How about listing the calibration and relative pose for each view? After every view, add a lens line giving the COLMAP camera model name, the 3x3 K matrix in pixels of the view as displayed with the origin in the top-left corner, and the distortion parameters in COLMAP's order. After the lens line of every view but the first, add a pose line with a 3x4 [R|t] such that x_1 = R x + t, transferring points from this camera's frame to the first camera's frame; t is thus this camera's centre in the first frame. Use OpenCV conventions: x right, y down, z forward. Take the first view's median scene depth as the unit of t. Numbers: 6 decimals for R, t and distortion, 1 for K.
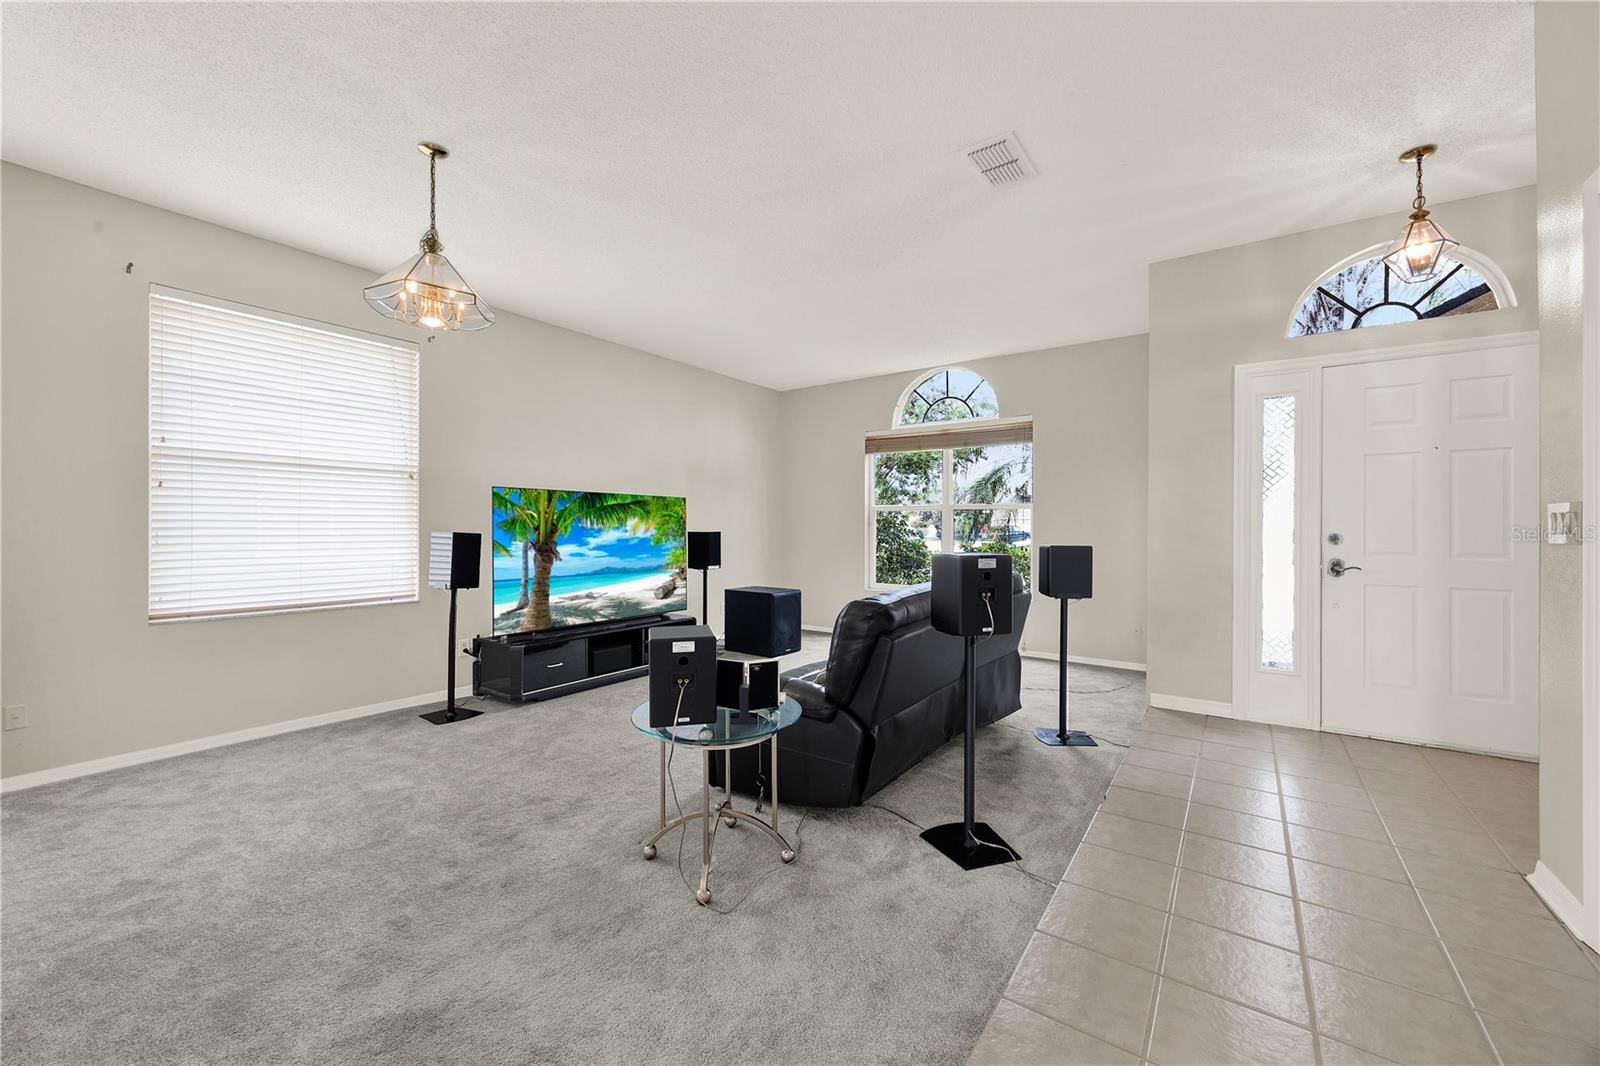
lens RADIAL K [[626.6, 0, 795.4], [0, 626.6, 527.7], [0, 0, 1]] dist [-0.005521, 0.000572]
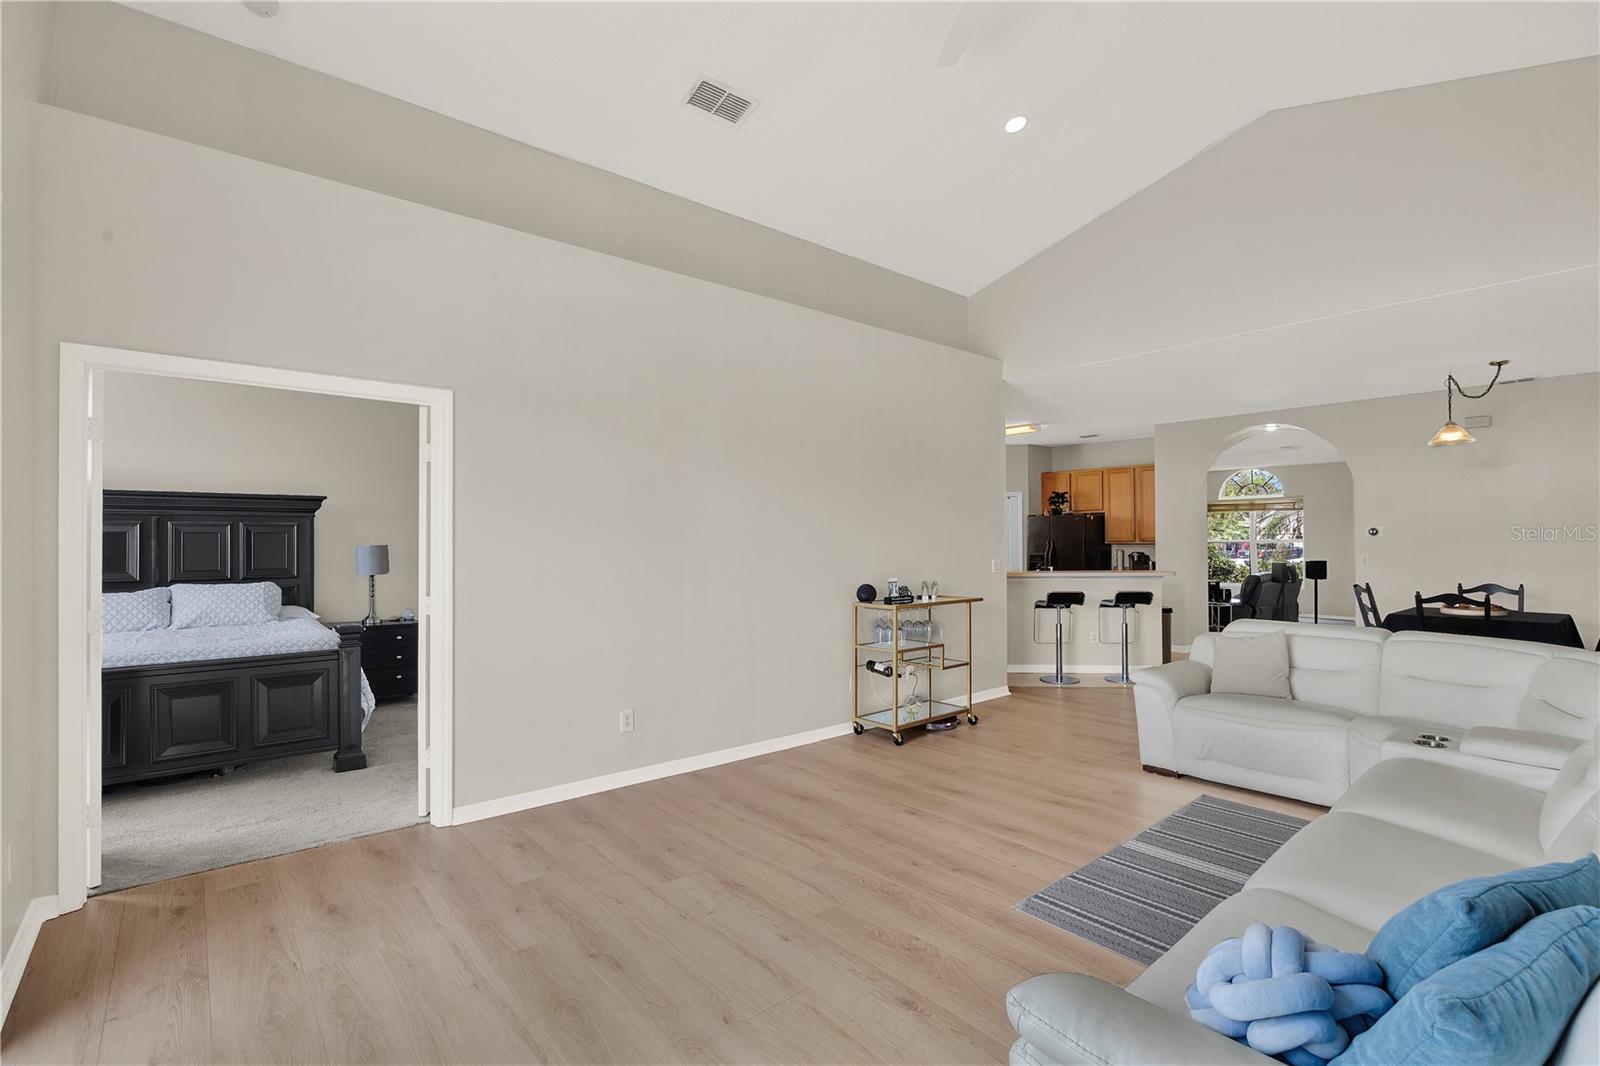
lens RADIAL K [[743.6, 0, 794.4], [0, 743.6, 533.2], [0, 0, 1]] dist [0.003020, 0.000311]
pose [[0.970704, -0.012208, -0.239967, -0.953124], [0.009100, 0.999860, -0.014058, -0.062645], [0.240105, 0.011463, 0.970679, -2.580897]]
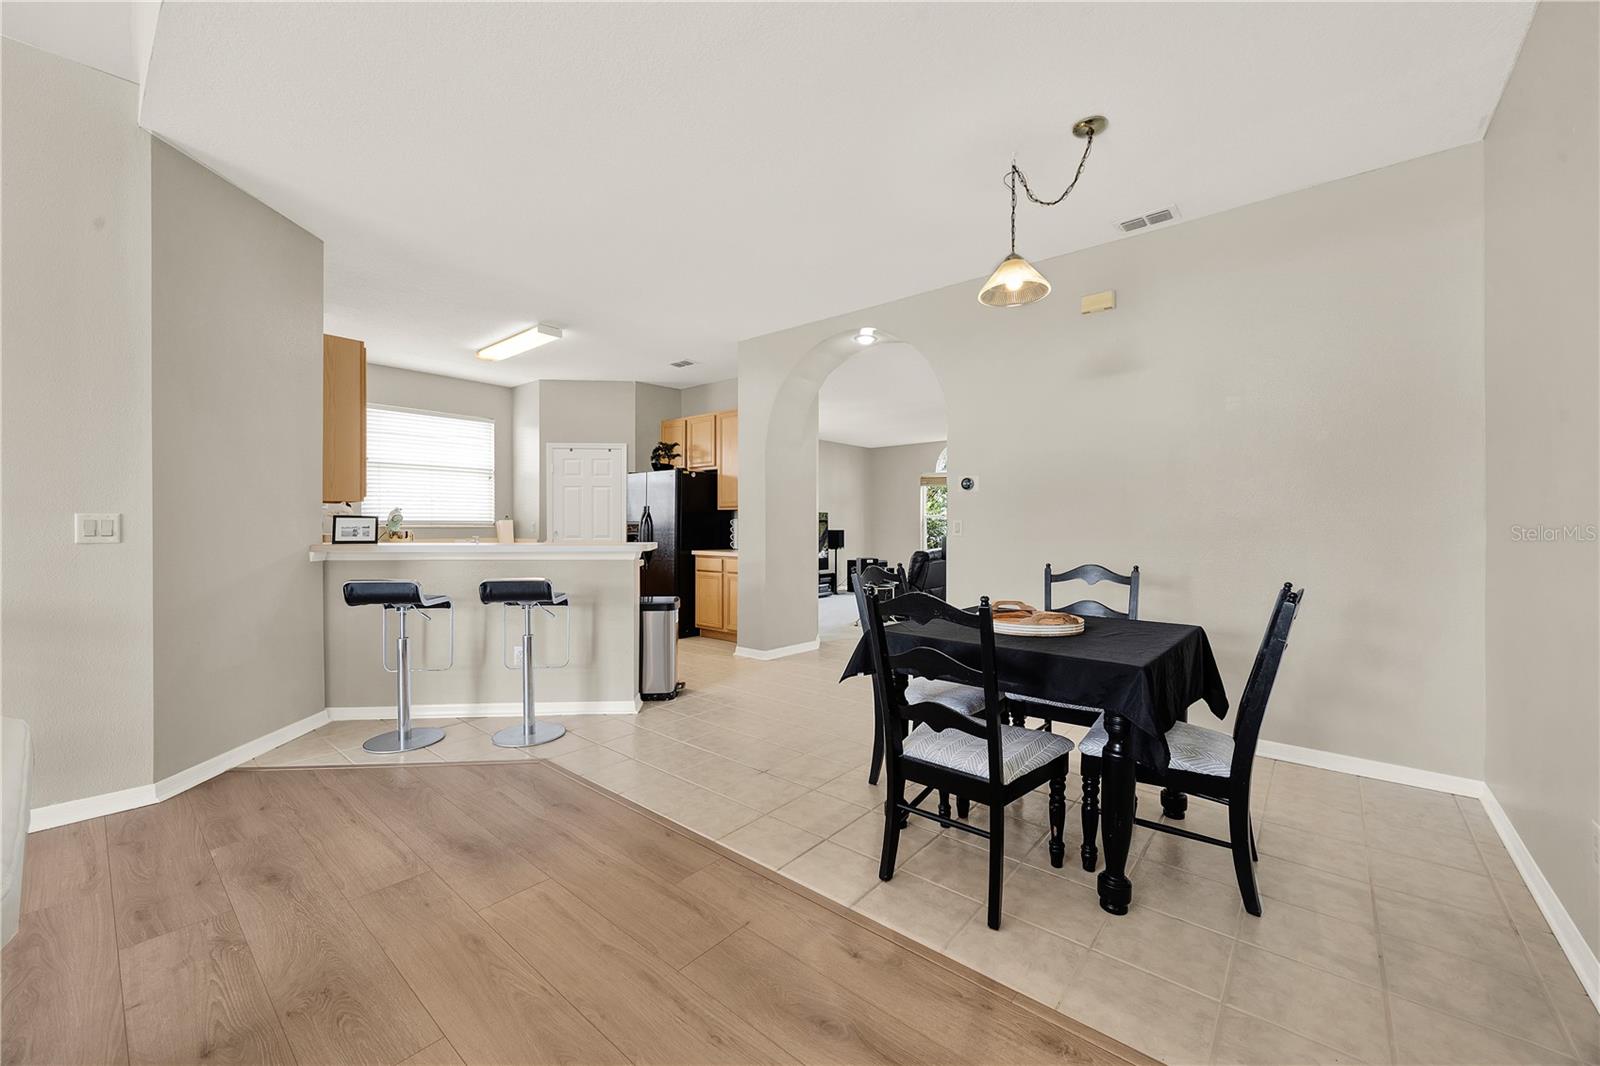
lens RADIAL K [[626.6, 0, 784.7], [0, 626.6, 527.8], [0, 0, 1]] dist [-0.005521, 0.000572]
pose [[0.994527, -0.002282, -0.104453, -0.152837], [0.002661, 0.999990, 0.003486, -0.009089], [0.104444, -0.003745, 0.994524, -1.420596]]
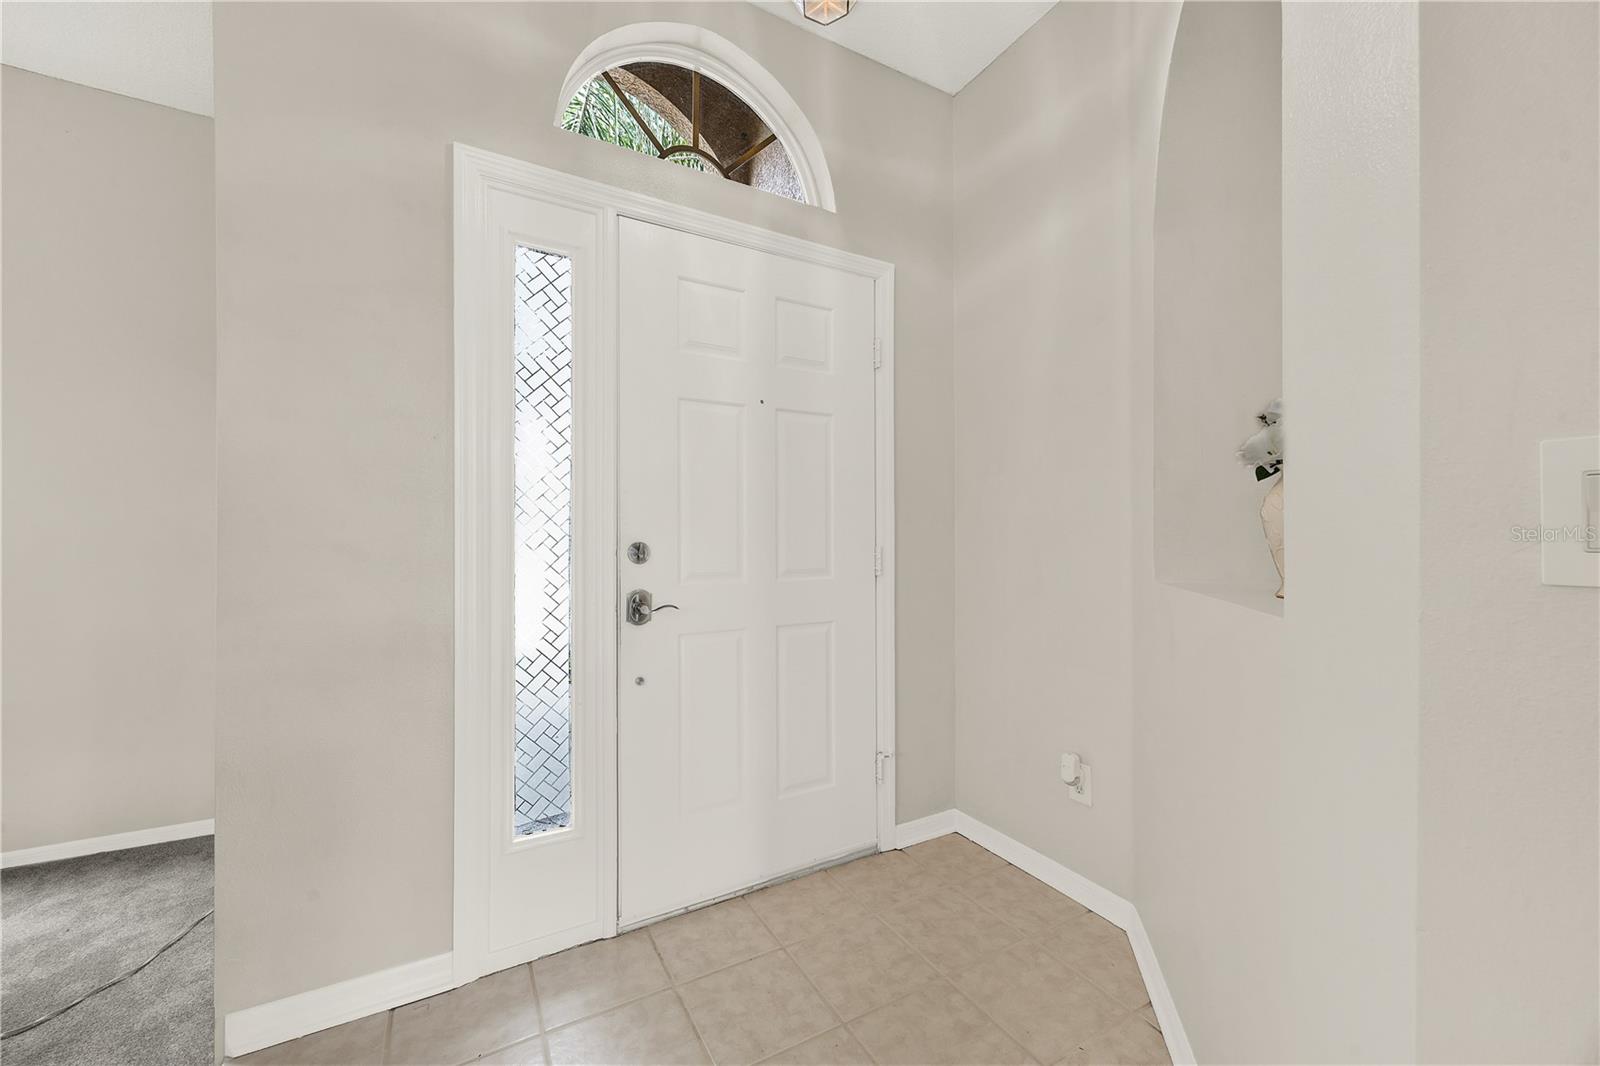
lens RADIAL K [[626.6, 0, 810.1], [0, 626.6, 538.3], [0, 0, 1]] dist [-0.005521, 0.000572]
pose [[0.441163, -0.010831, 0.897362, 0.399197], [-0.001995, 0.999913, 0.013050, -0.000169], [-0.897425, -0.007547, 0.441103, 0.554626]]
